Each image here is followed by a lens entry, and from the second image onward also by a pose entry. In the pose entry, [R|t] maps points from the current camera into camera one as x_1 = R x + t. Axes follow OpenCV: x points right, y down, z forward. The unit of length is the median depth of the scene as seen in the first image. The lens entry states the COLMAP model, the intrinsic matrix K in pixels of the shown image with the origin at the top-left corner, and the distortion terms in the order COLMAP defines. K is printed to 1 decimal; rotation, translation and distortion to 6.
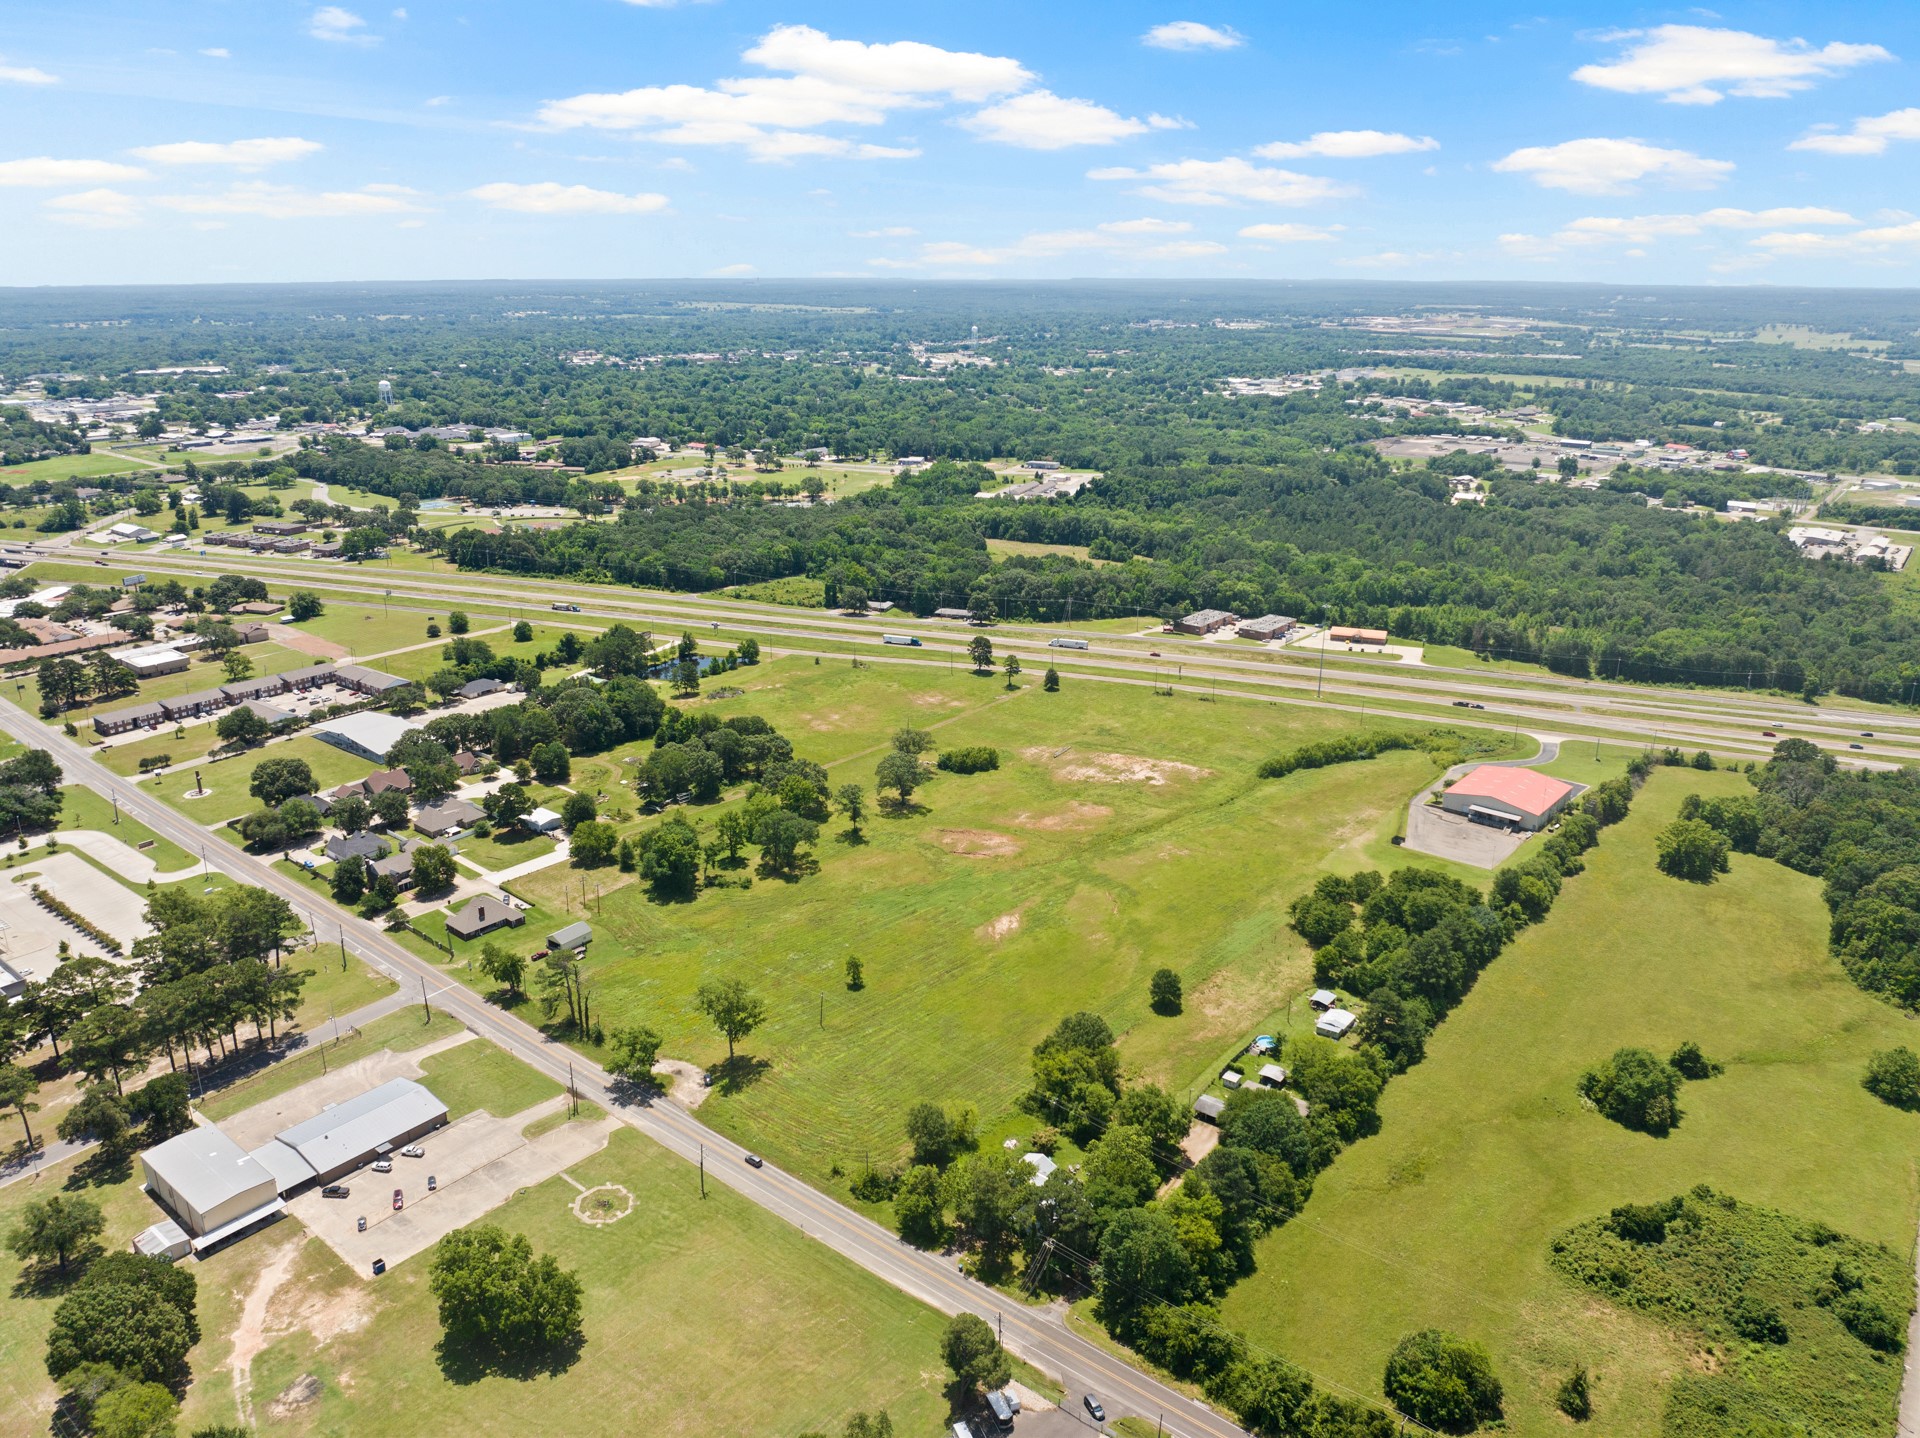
lens RADIAL K [[1348.0, 0, 972.0], [0, 1348.0, 711.1], [0, 0, 1]] dist [-0.036417, -0.002429]
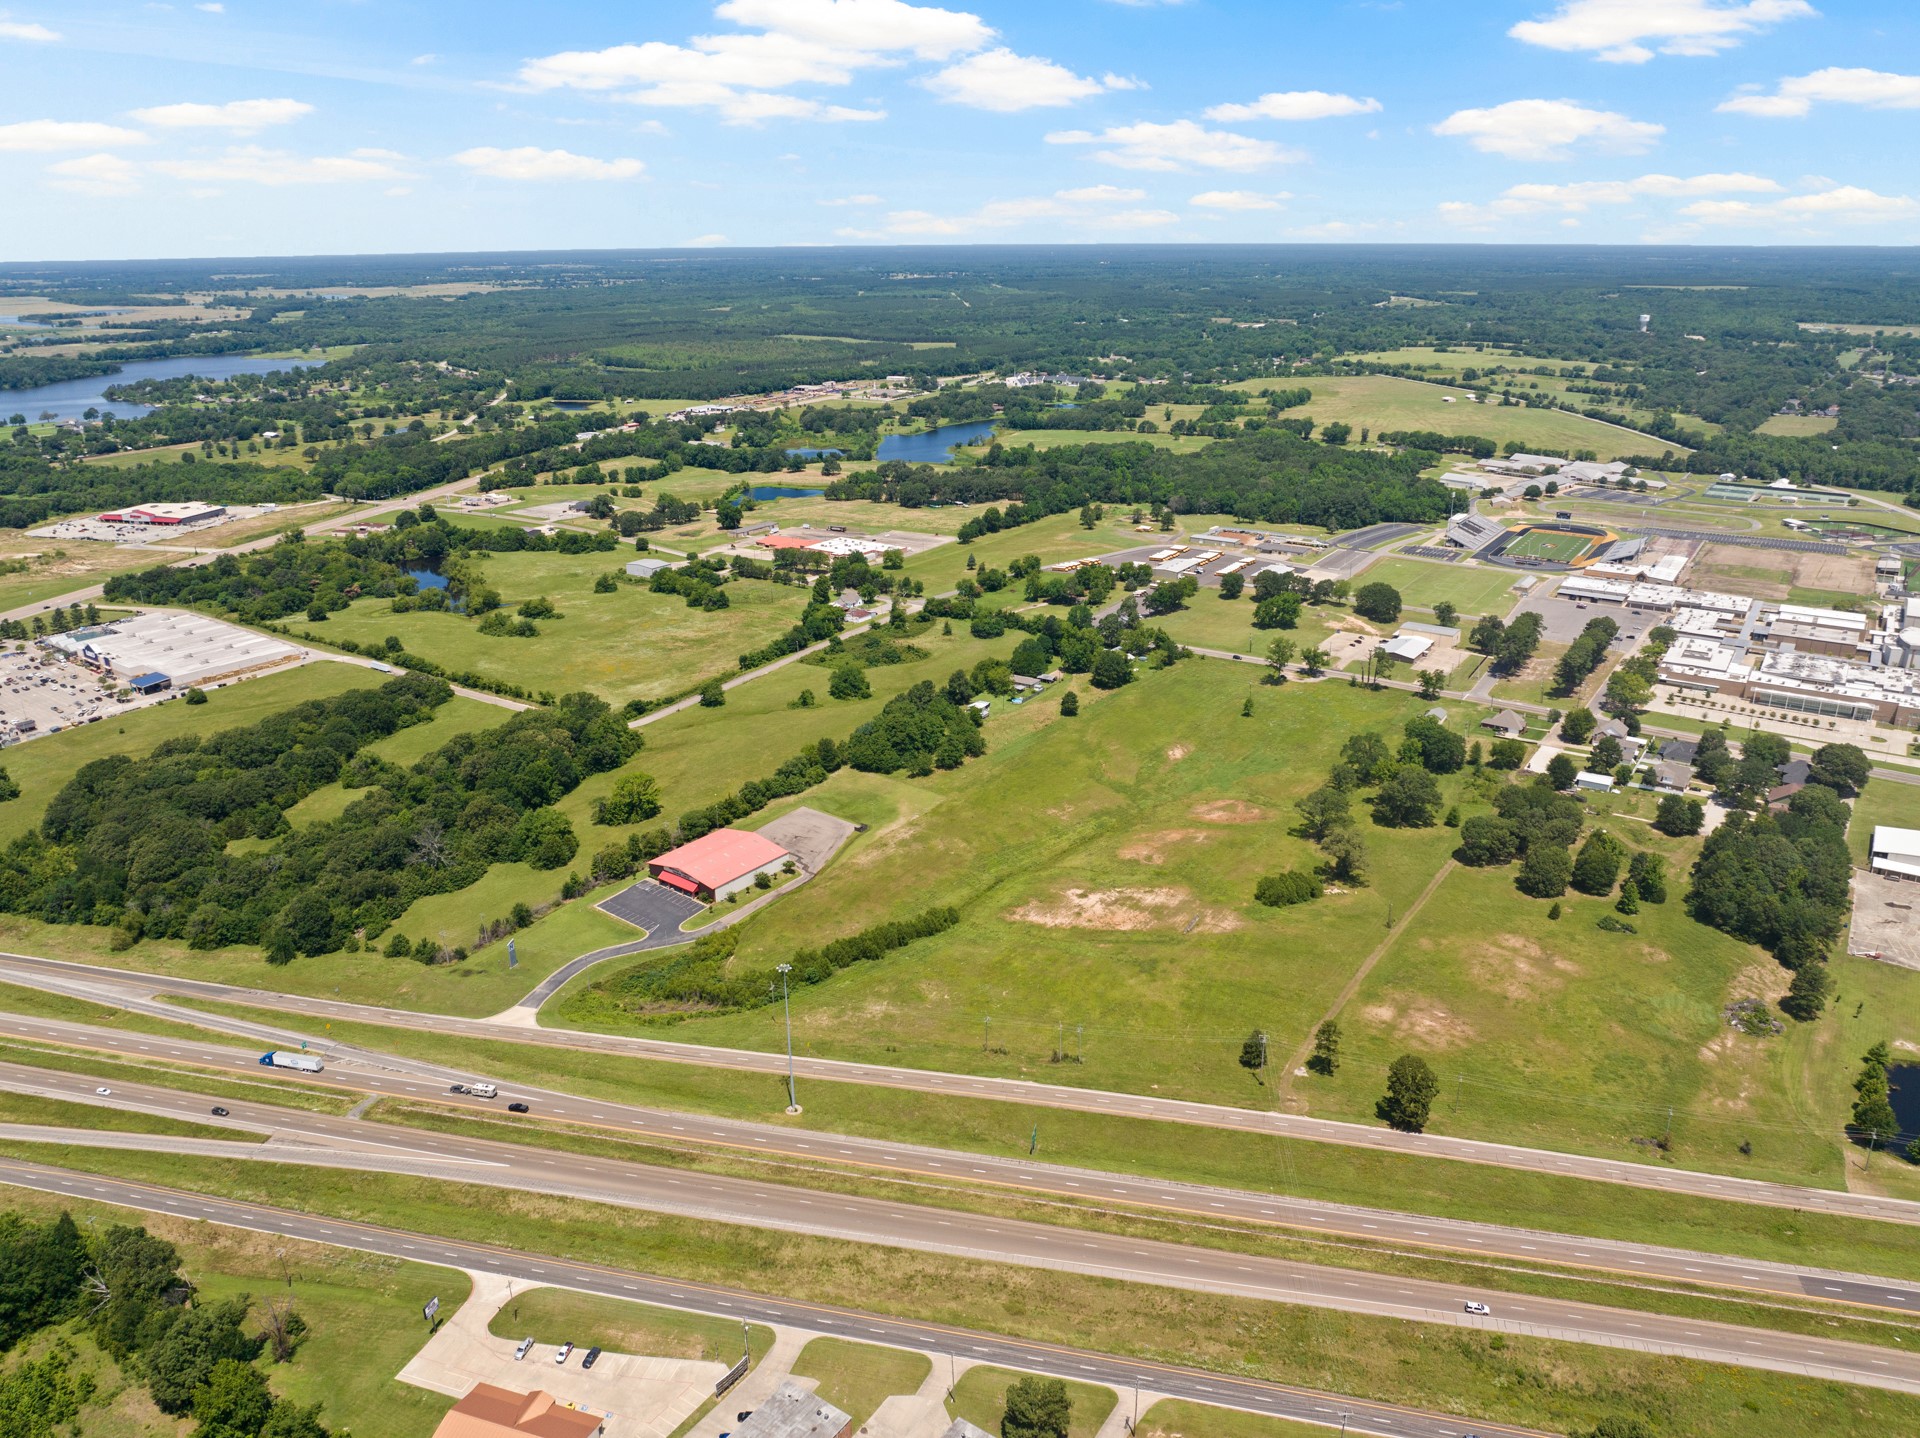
lens RADIAL K [[1354.0, 0, 972.4], [0, 1354.0, 678.0], [0, 0, 1]] dist [-0.035571, -0.000656]
pose [[-0.998098, 0.024456, -0.056597, 0.249014], [-0.013770, 0.806359, 0.591266, -0.589196], [0.060097, 0.590920, -0.804488, 1.608582]]
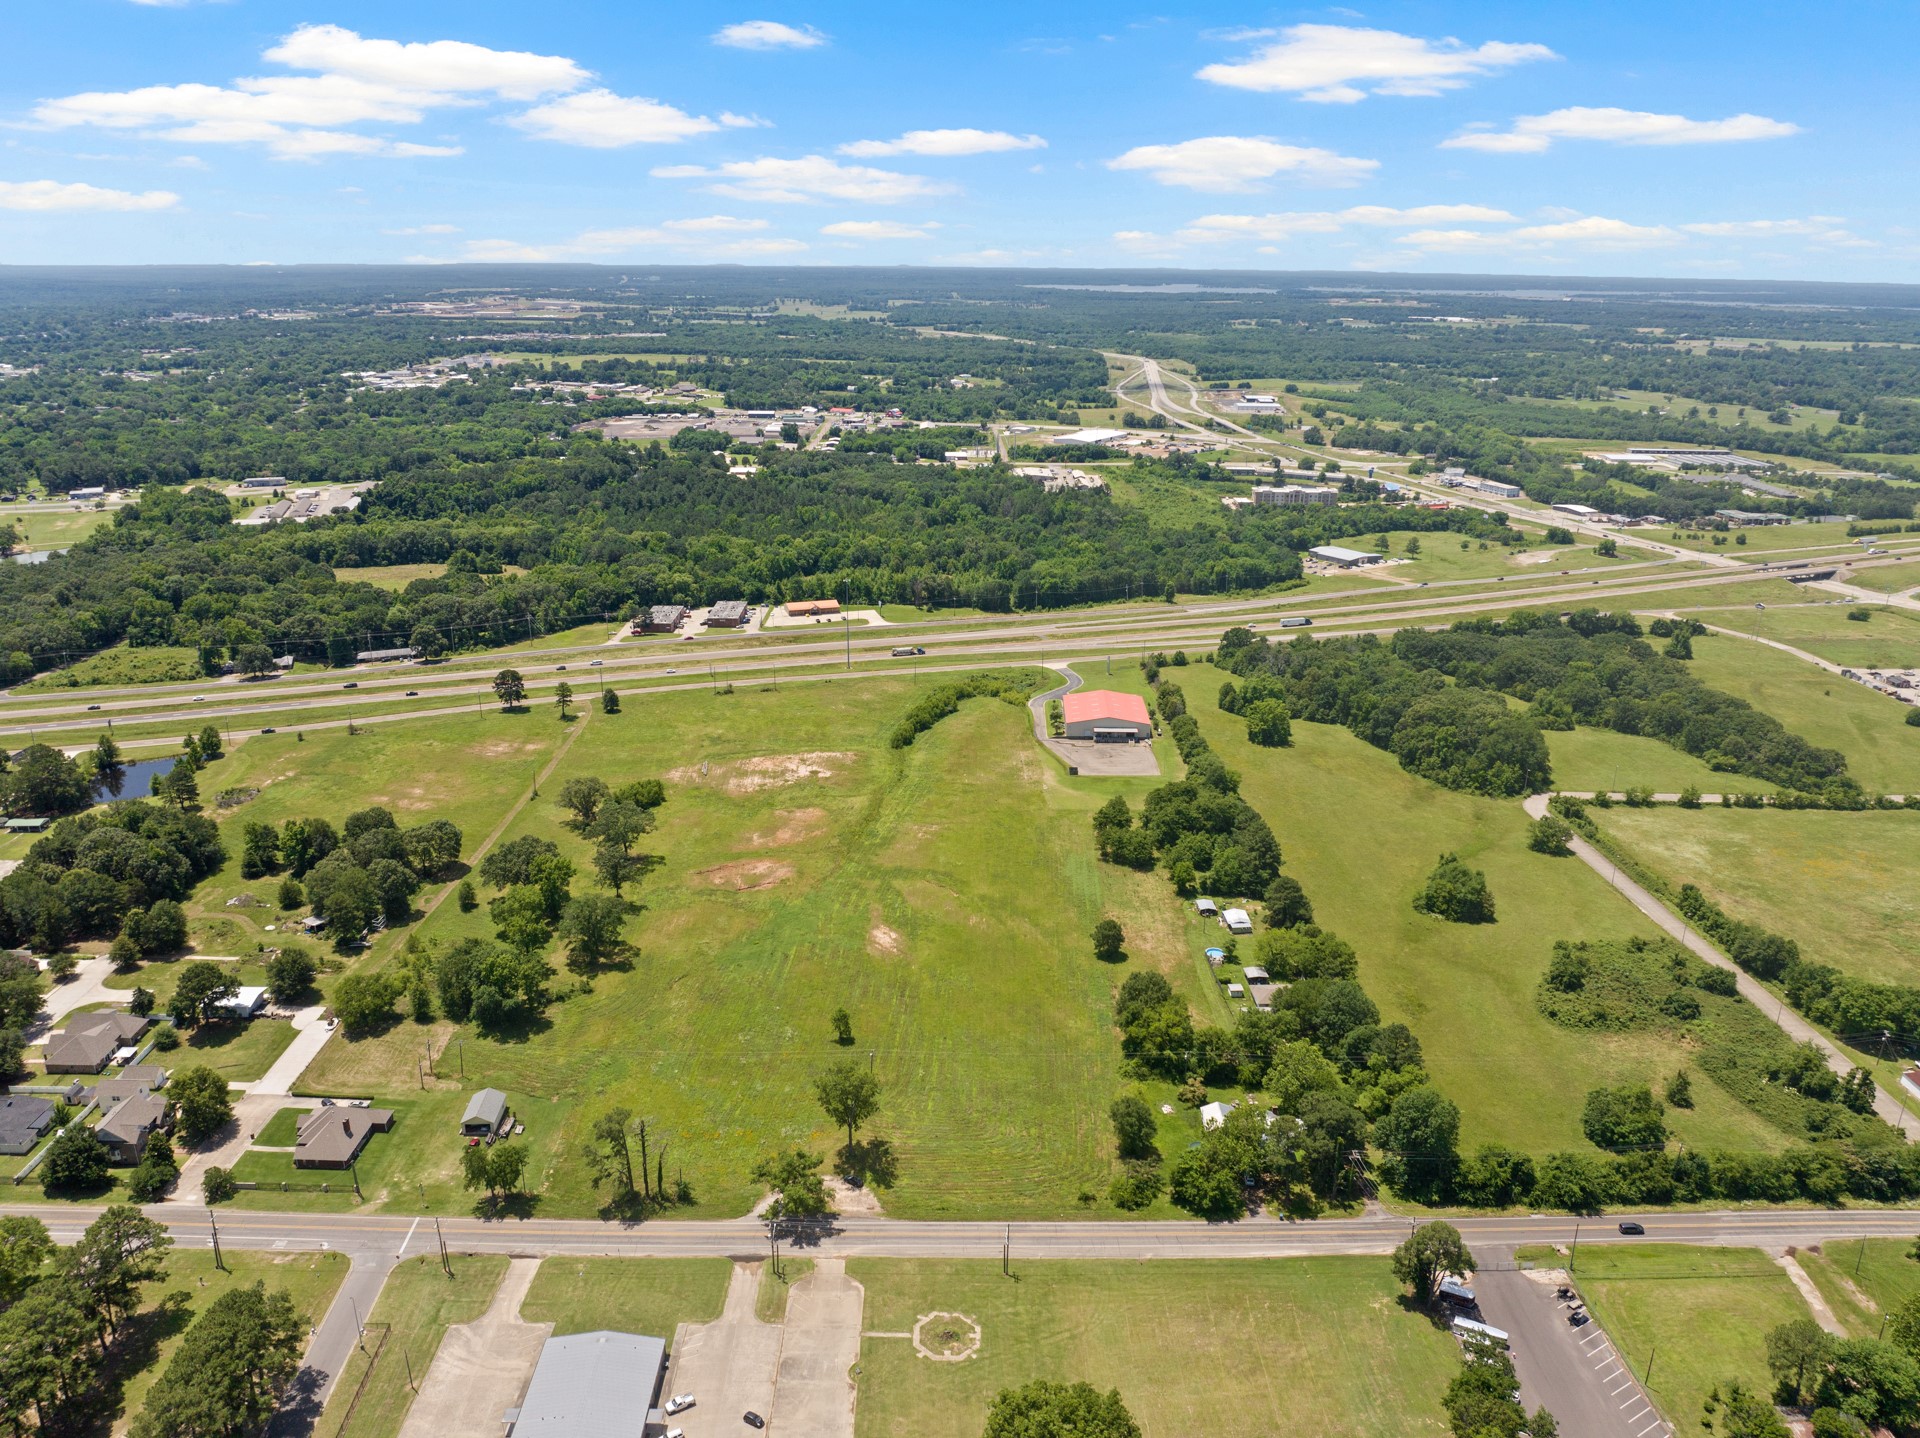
lens RADIAL K [[1348.0, 0, 972.0], [0, 1348.0, 711.1], [0, 0, 1]] dist [-0.036417, -0.002429]
pose [[0.769974, -0.196605, 0.607031, -0.363588], [0.189359, 0.978895, 0.076856, -0.047250], [-0.609331, 0.055769, 0.790953, 0.143892]]
